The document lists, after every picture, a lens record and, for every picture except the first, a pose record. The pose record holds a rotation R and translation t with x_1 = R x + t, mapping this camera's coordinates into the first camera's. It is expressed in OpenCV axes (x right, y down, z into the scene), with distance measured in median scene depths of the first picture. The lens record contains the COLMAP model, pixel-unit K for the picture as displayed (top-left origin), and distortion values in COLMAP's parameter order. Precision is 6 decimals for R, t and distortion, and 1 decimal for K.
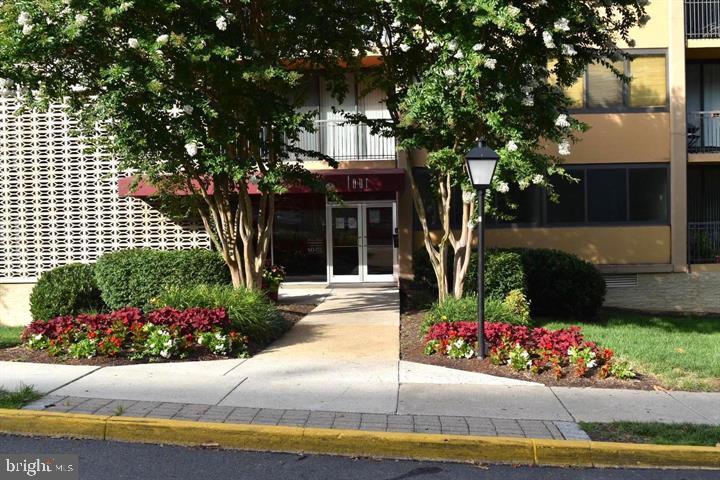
lens RADIAL K [[801.0, 0, 360.0], [0, 801.0, 240.0], [0, 0, 1]] dist [-0.043683, -0.001167]
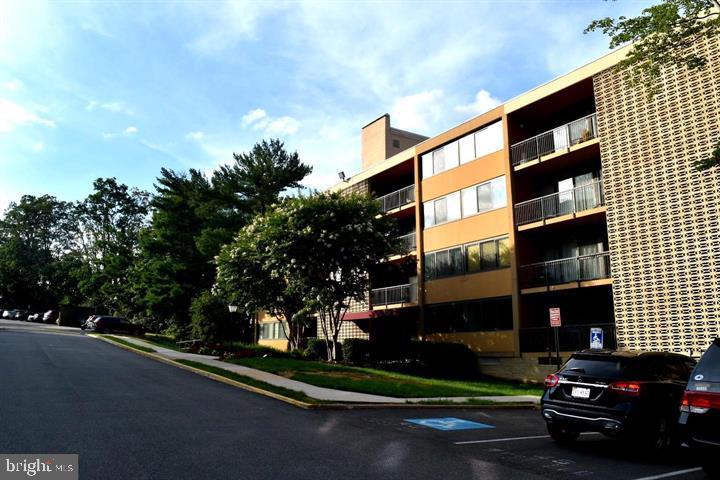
lens RADIAL K [[562.9, 0, 360.0], [0, 562.9, 240.0], [0, 0, 1]] dist [-0.088287, 0.000283]
pose [[0.599685, -0.137038, -0.788415, 1.210889], [-0.014555, 0.983197, -0.181965, 0.015048], [0.800104, 0.120597, 0.587614, -0.033102]]
